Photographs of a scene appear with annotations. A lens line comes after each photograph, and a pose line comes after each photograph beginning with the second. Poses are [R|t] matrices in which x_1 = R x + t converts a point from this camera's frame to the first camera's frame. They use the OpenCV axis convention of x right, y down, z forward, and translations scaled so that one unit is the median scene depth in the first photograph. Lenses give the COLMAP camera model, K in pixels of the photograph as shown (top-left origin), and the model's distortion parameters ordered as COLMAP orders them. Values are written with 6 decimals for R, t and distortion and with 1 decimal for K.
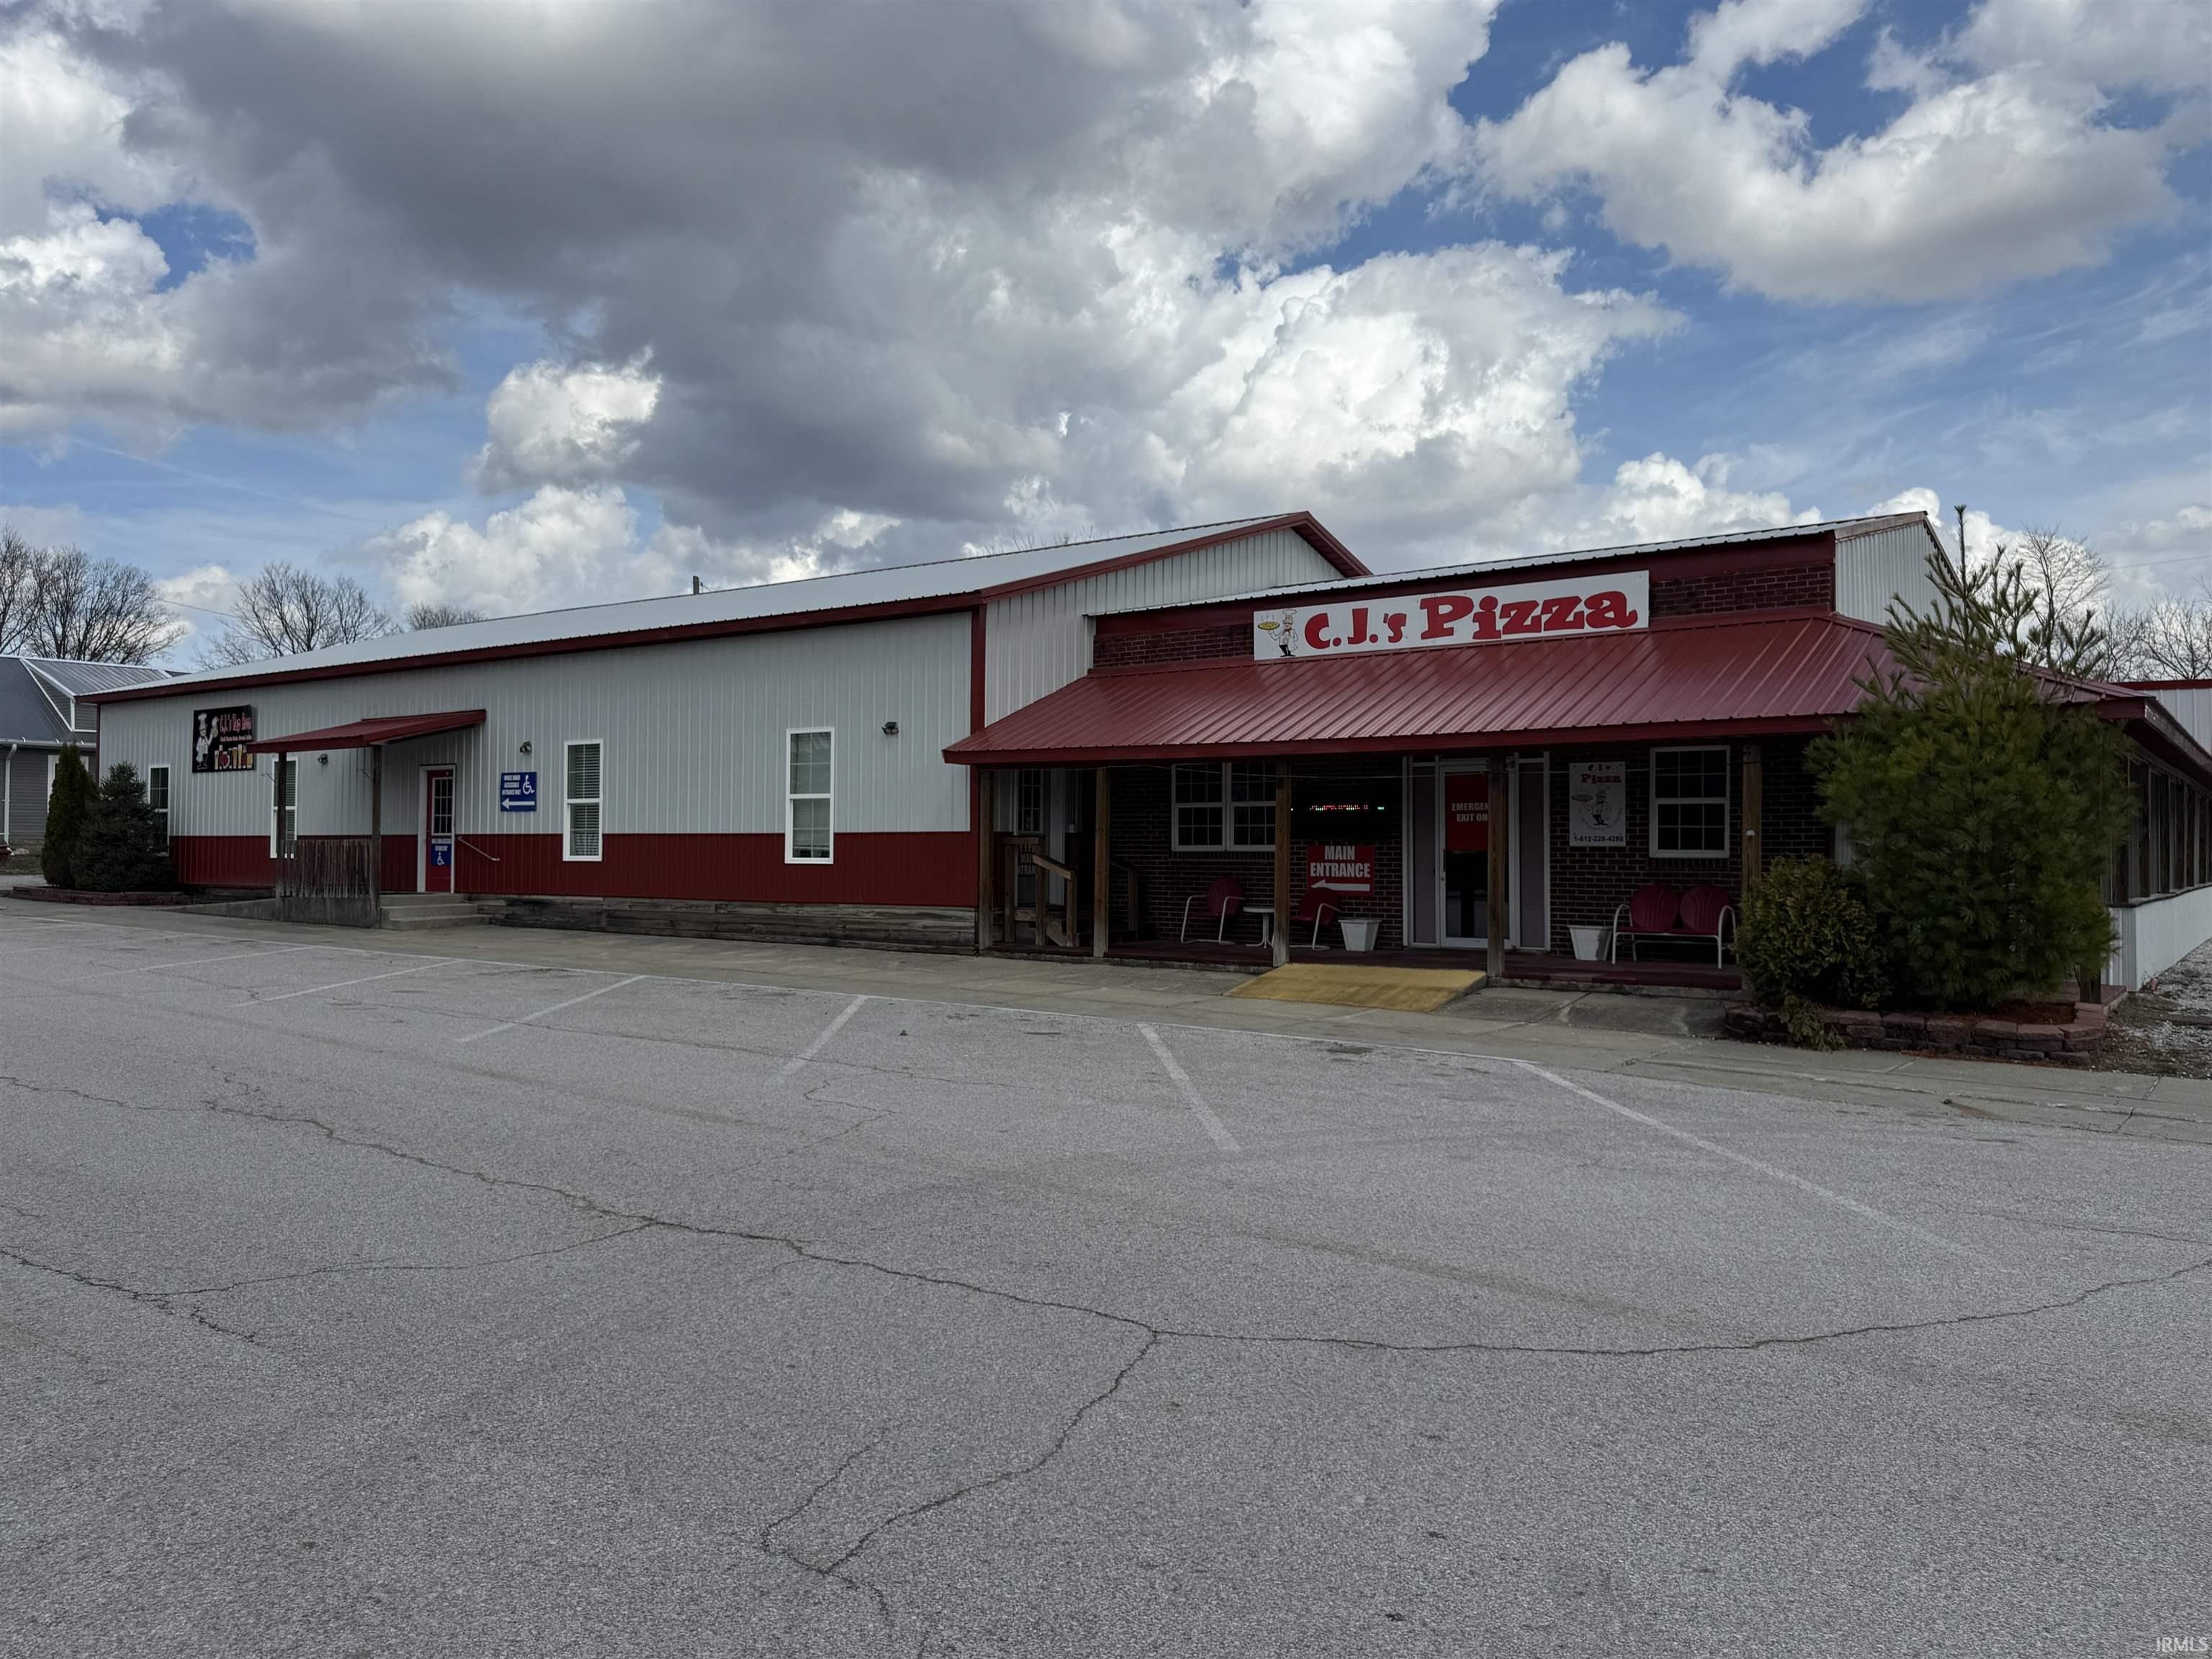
lens RADIAL K [[1608.9, 0, 1106.7], [0, 1608.9, 823.3], [0, 0, 1]] dist [-0.045216, -0.000723]
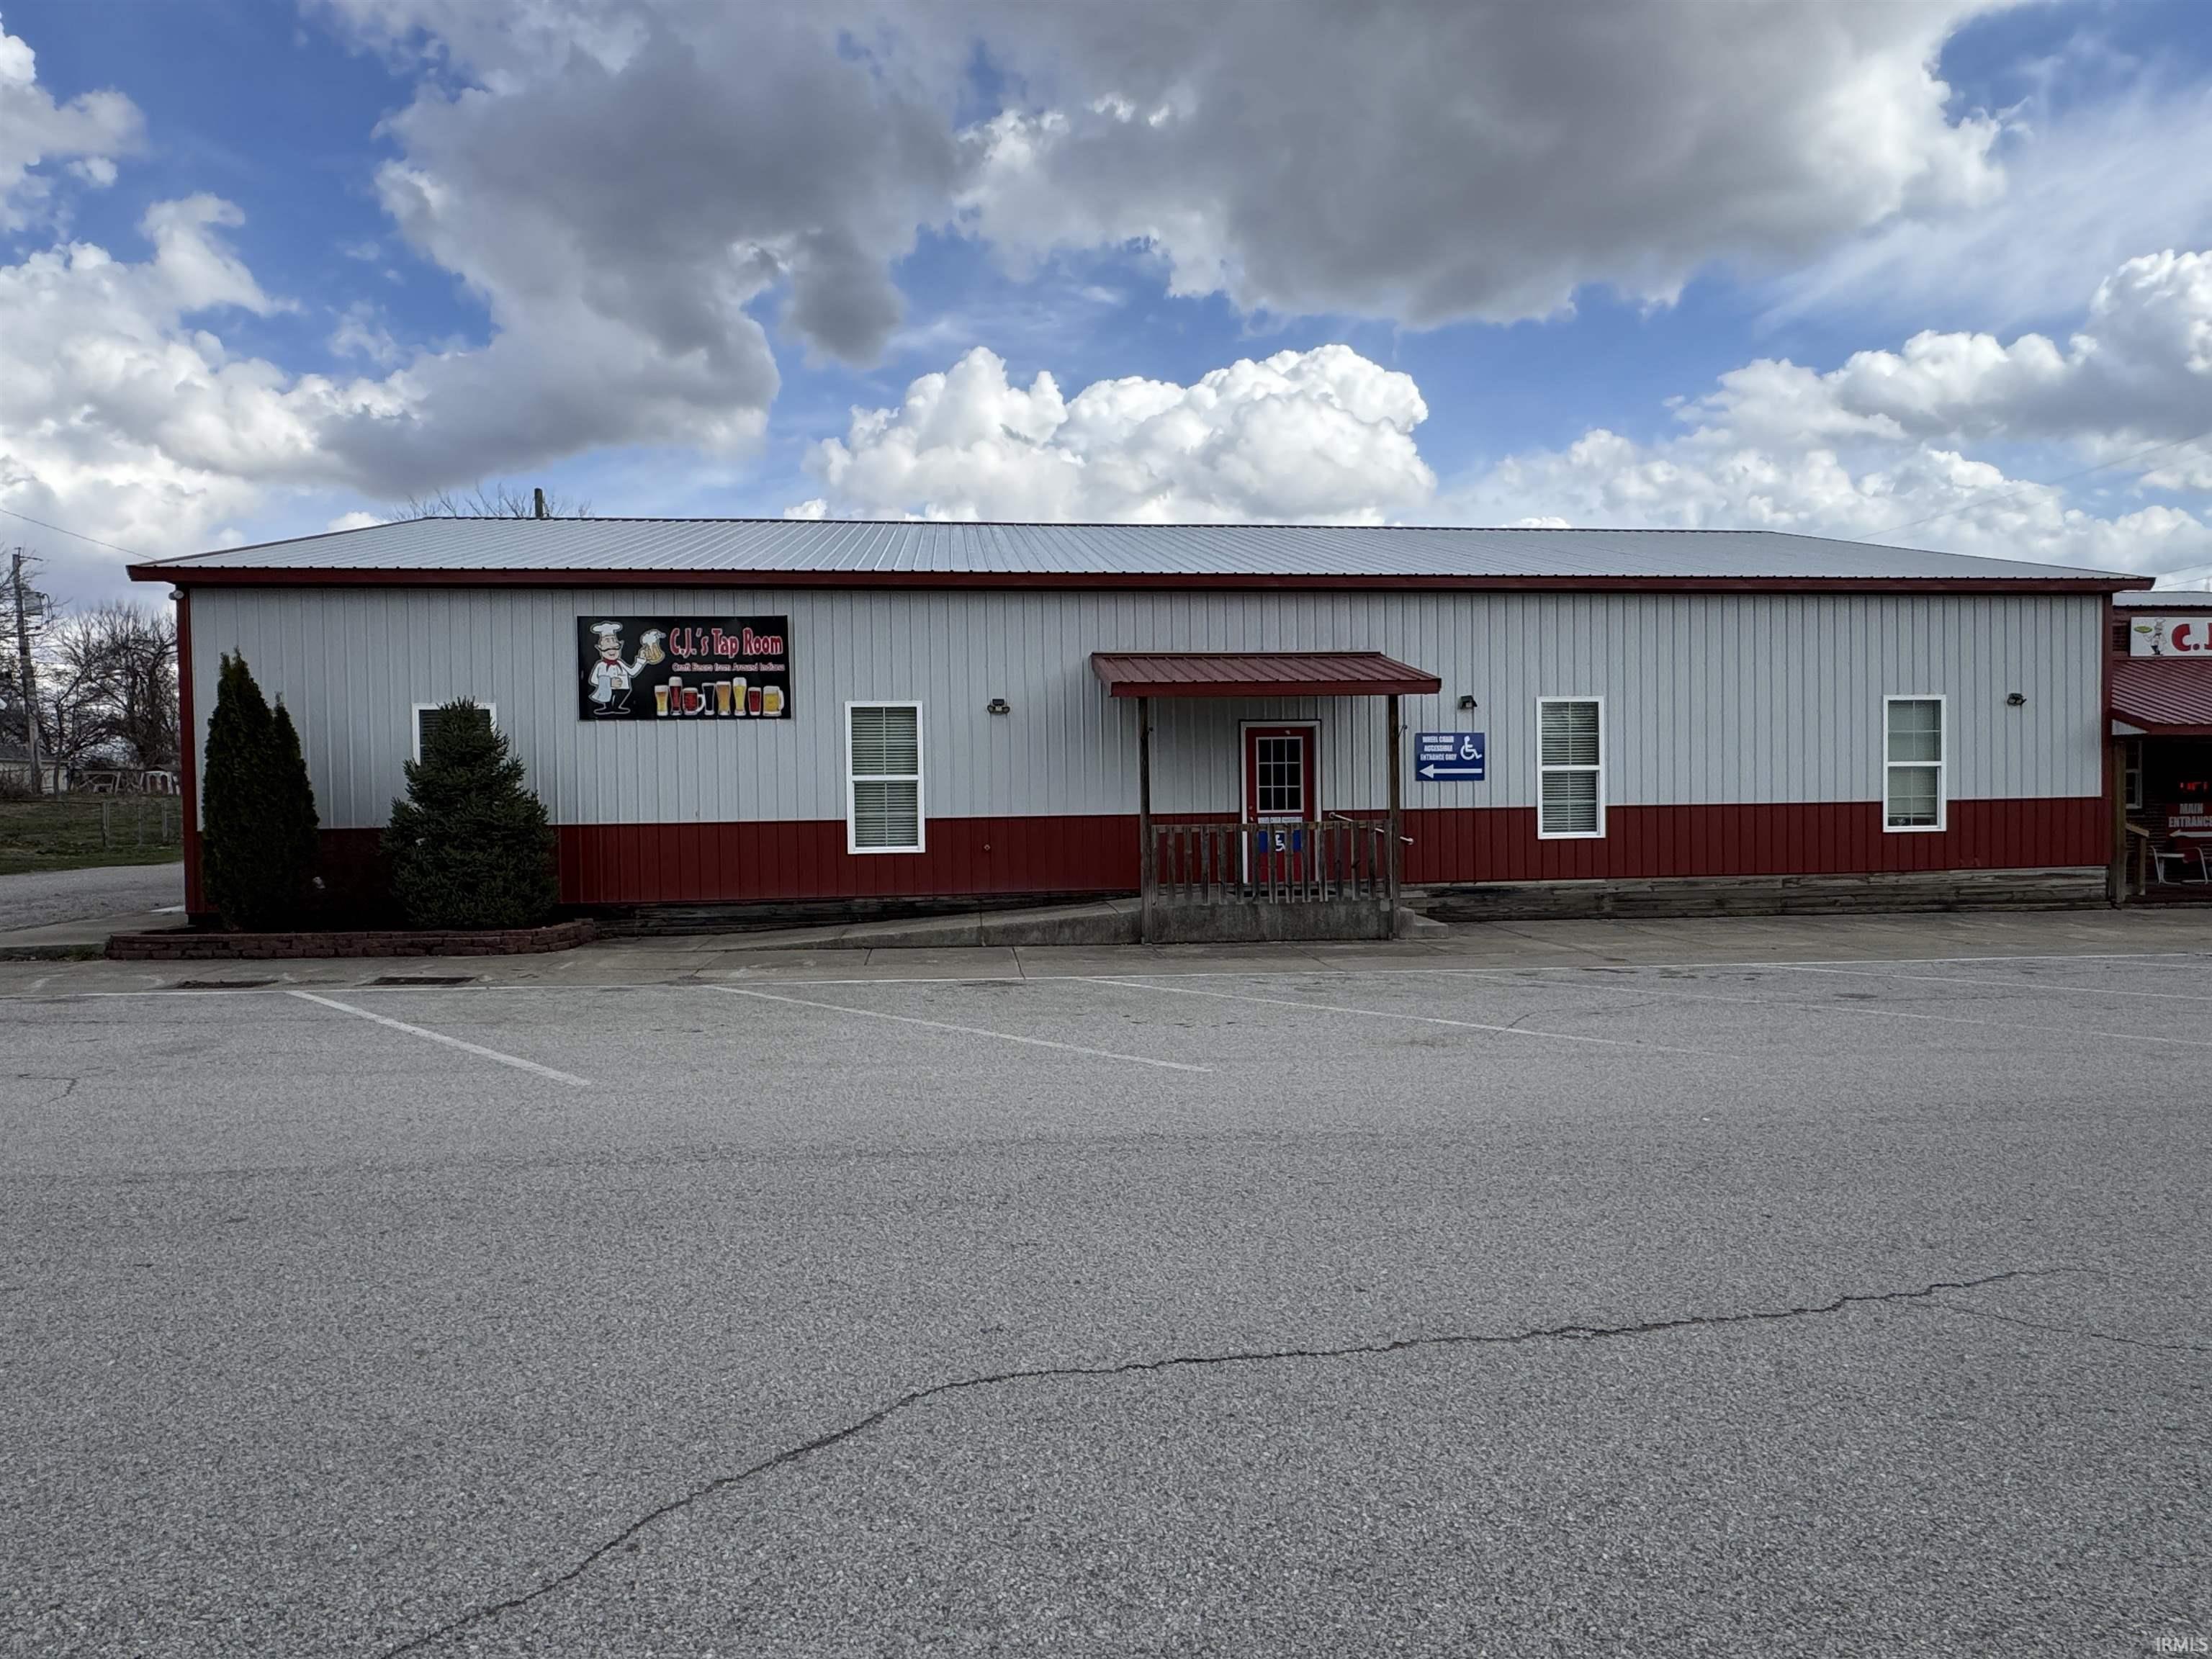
lens RADIAL K [[1321.5, 0, 1106.4], [0, 1321.5, 842.1], [0, 0, 1]] dist [0.014525, -0.000471]
pose [[0.751250, -0.022110, 0.659647, -1.001154], [0.011229, 0.999722, 0.020720, 0.008319], [-0.659922, -0.008158, 0.751290, 0.644718]]
